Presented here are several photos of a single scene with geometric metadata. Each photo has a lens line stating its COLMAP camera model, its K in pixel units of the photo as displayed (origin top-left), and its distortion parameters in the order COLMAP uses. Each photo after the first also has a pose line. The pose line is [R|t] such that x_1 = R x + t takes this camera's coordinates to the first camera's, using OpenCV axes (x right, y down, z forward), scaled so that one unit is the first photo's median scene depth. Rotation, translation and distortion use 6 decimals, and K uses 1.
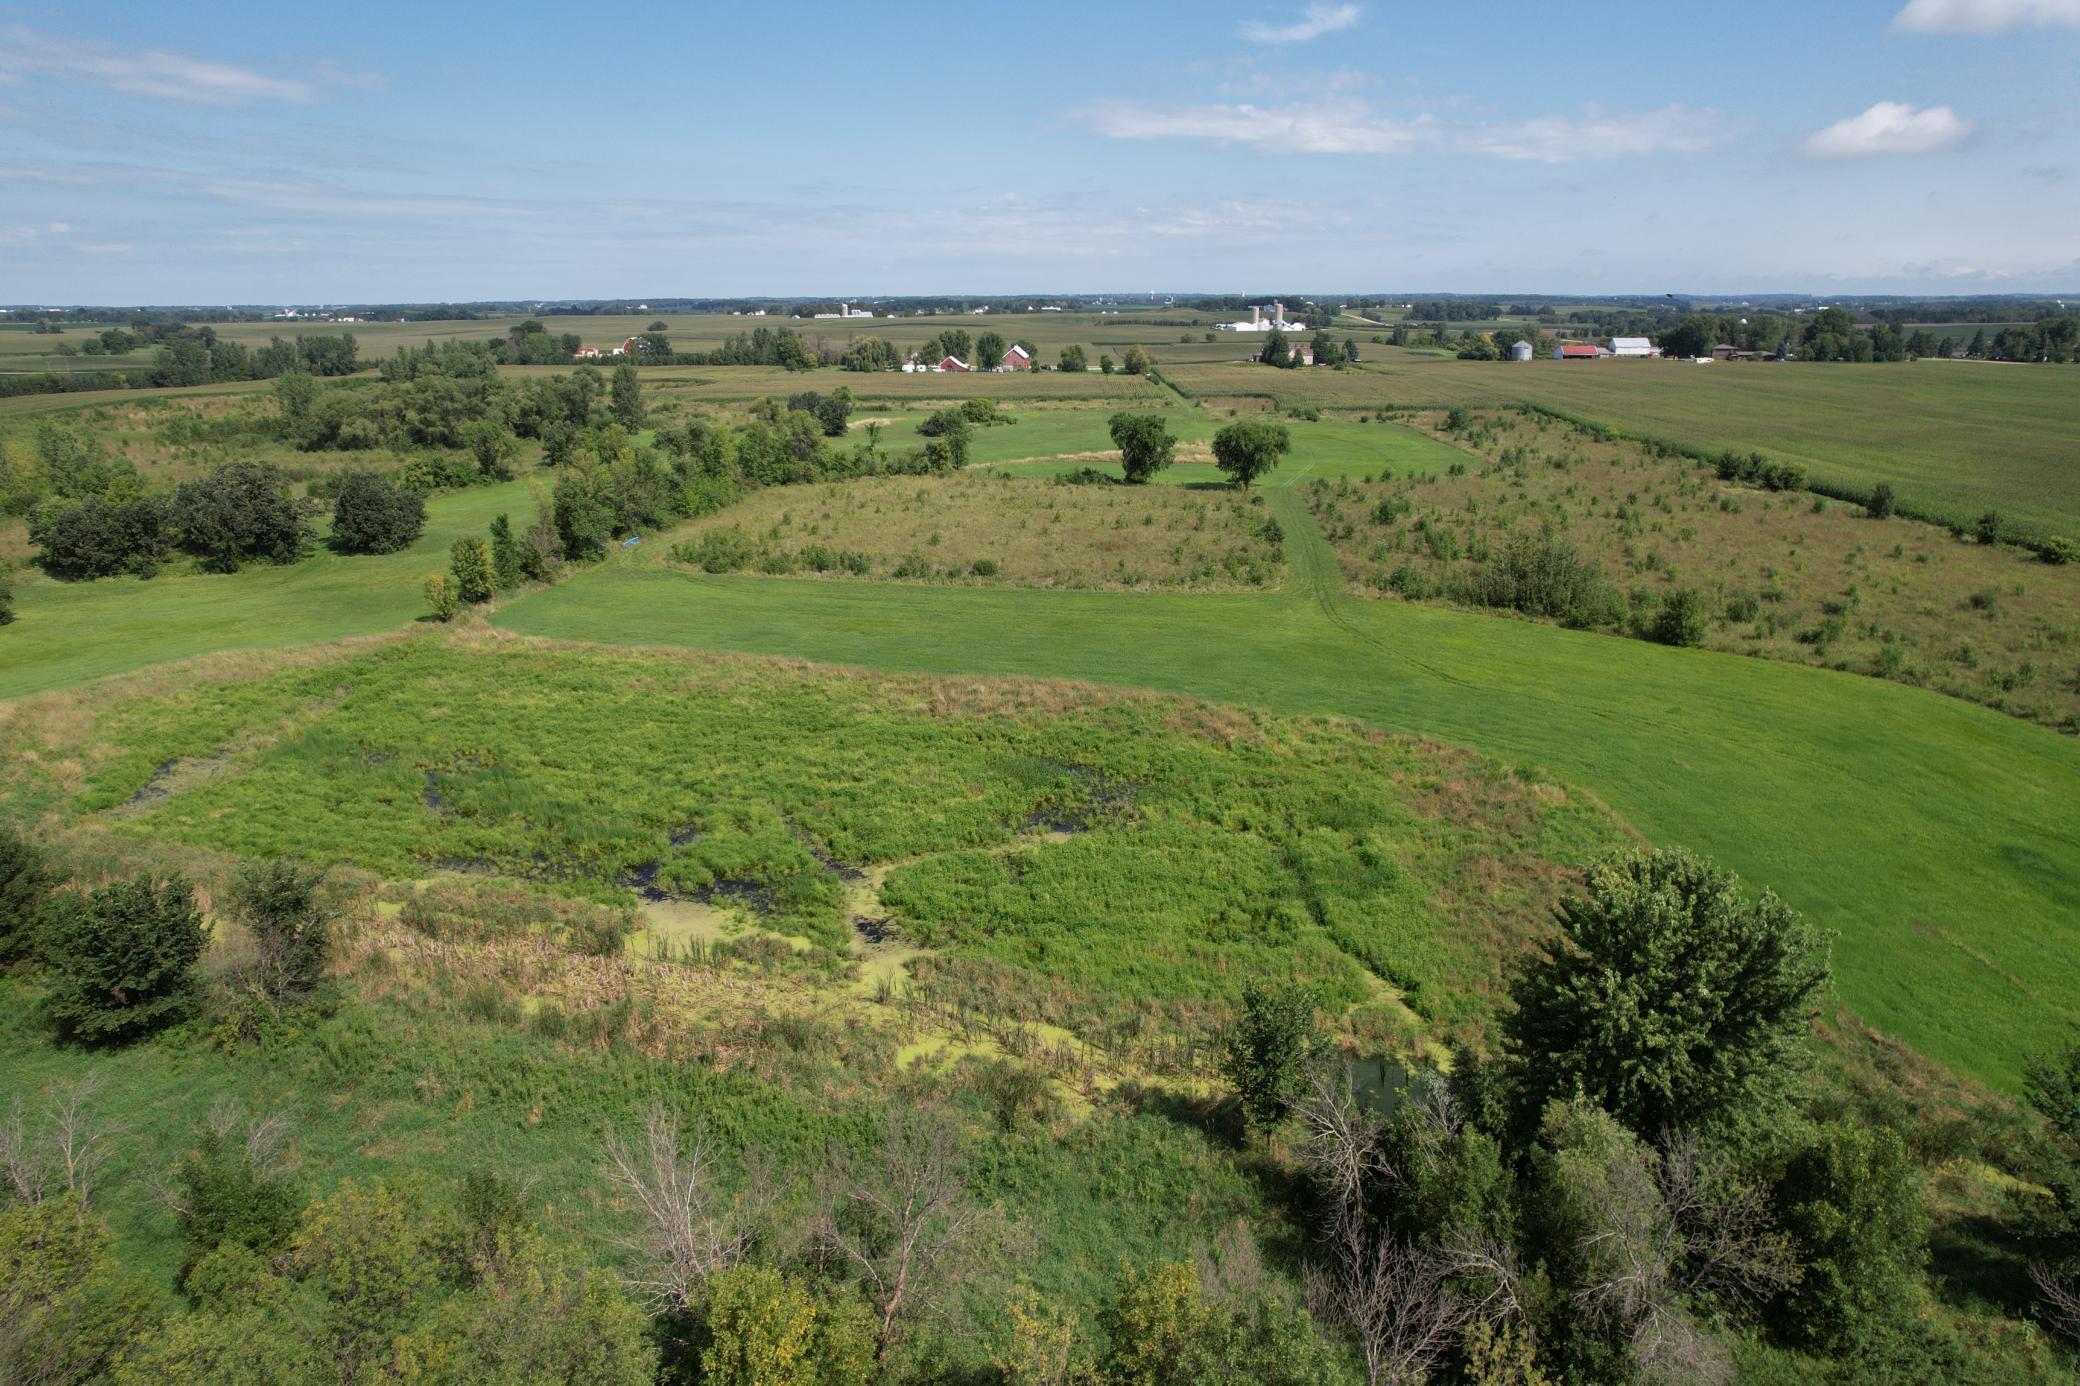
lens RADIAL K [[1330.3, 0, 1036.6], [0, 1330.3, 699.8], [0, 0, 1]] dist [-0.077790, 0.072816]
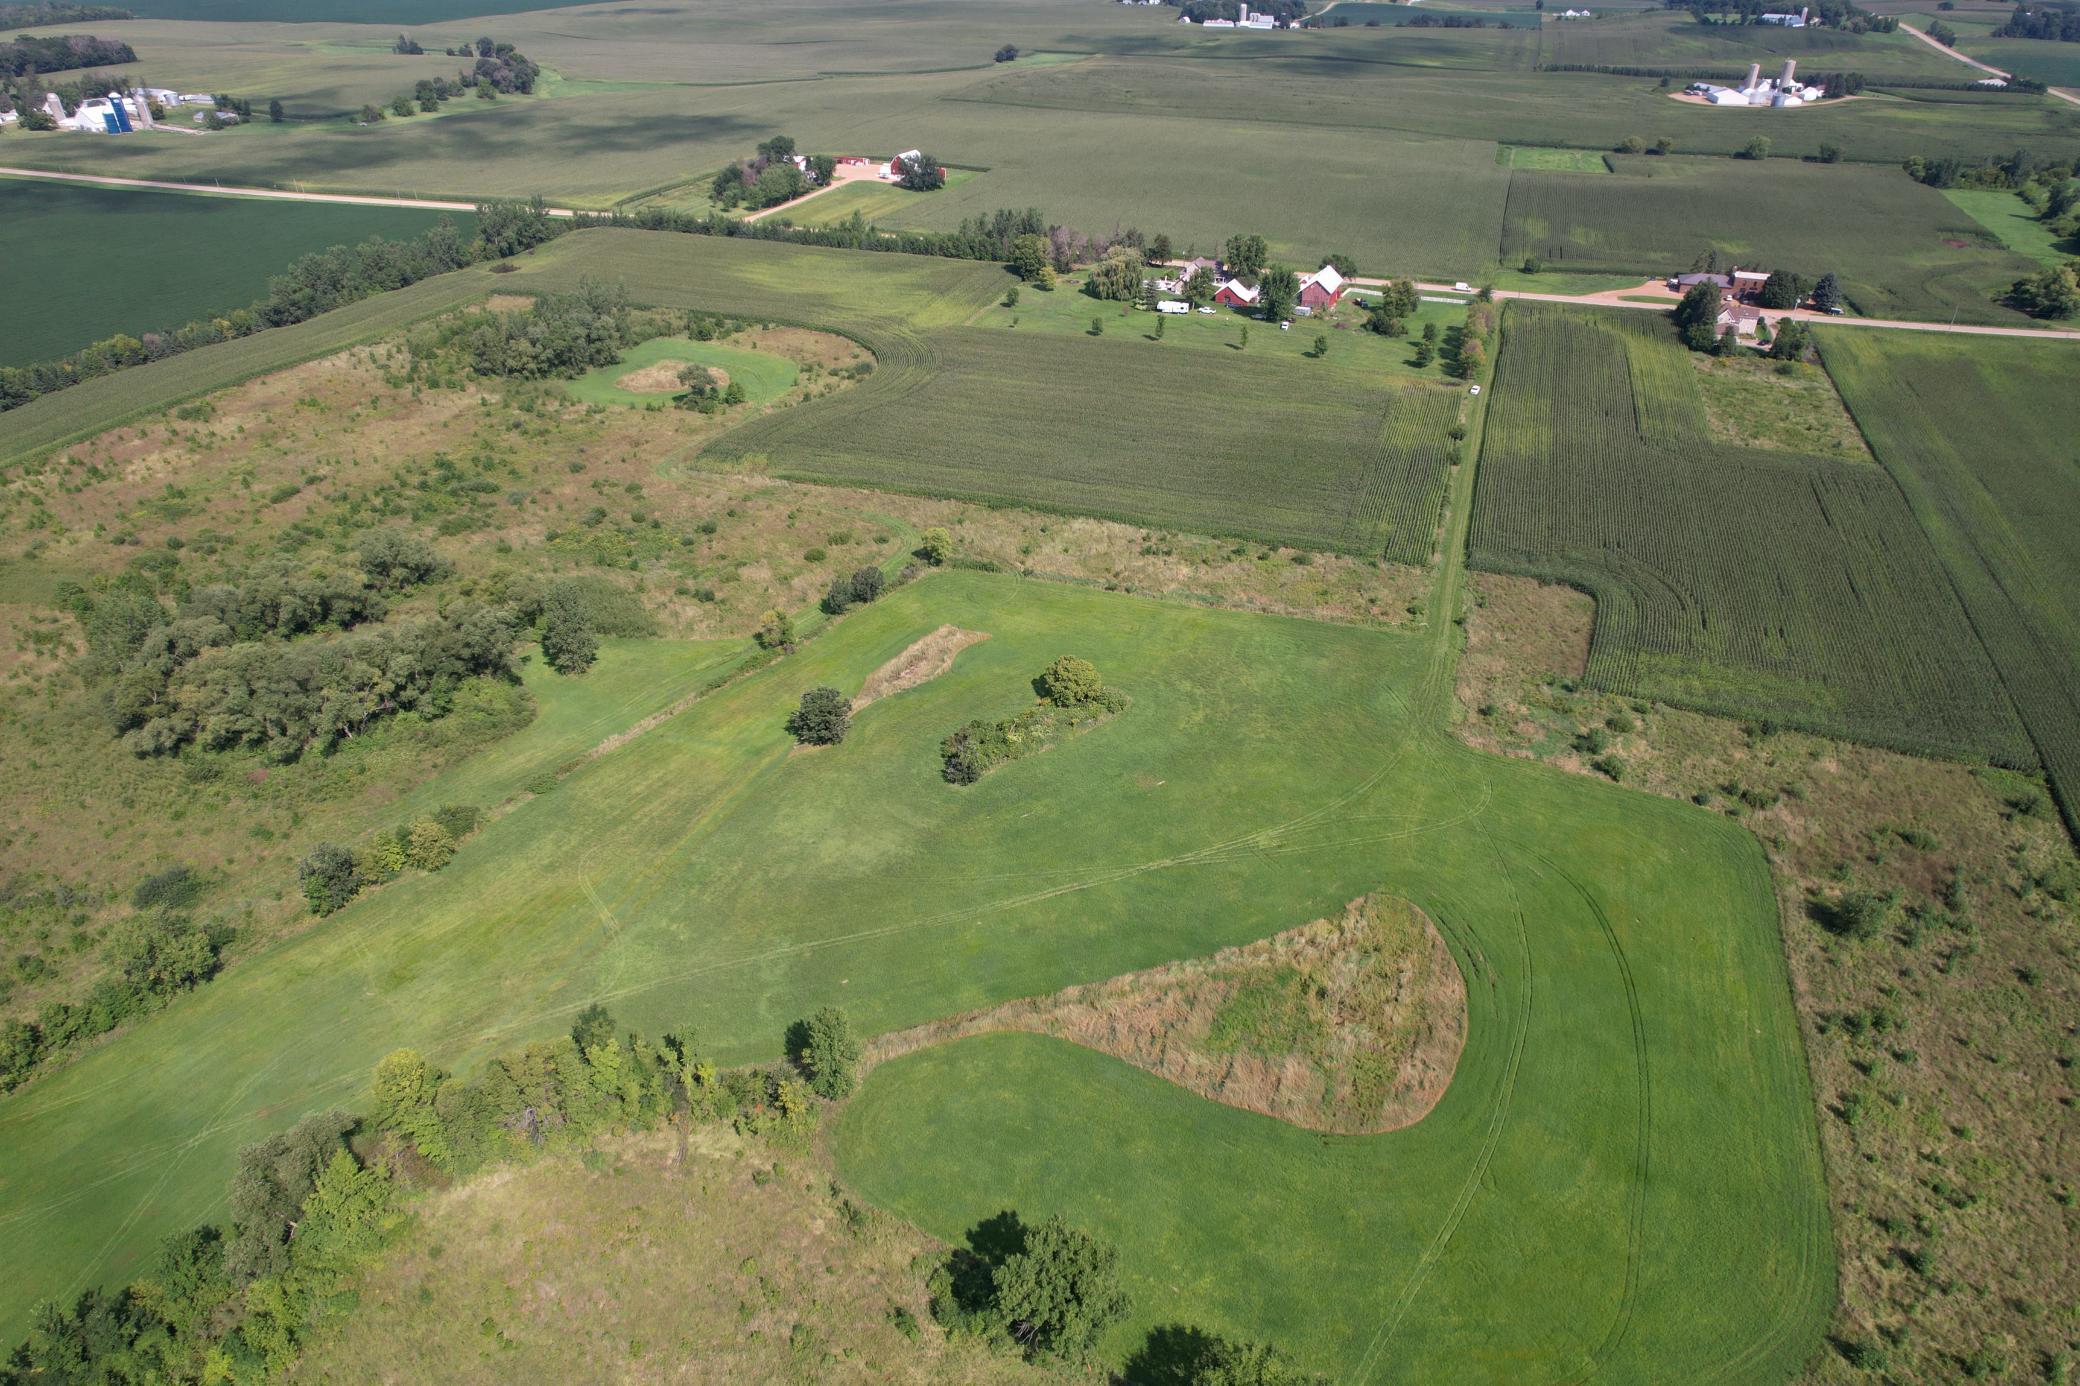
lens RADIAL K [[1330.3, 0, 1036.6], [0, 1330.3, 699.8], [0, 0, 1]] dist [-0.077790, 0.072816]
pose [[0.950624, 0.166832, -0.261687, 0.164117], [-0.096704, 0.960474, 0.261032, -0.551295], [0.294892, -0.222837, 0.929184, 0.563837]]
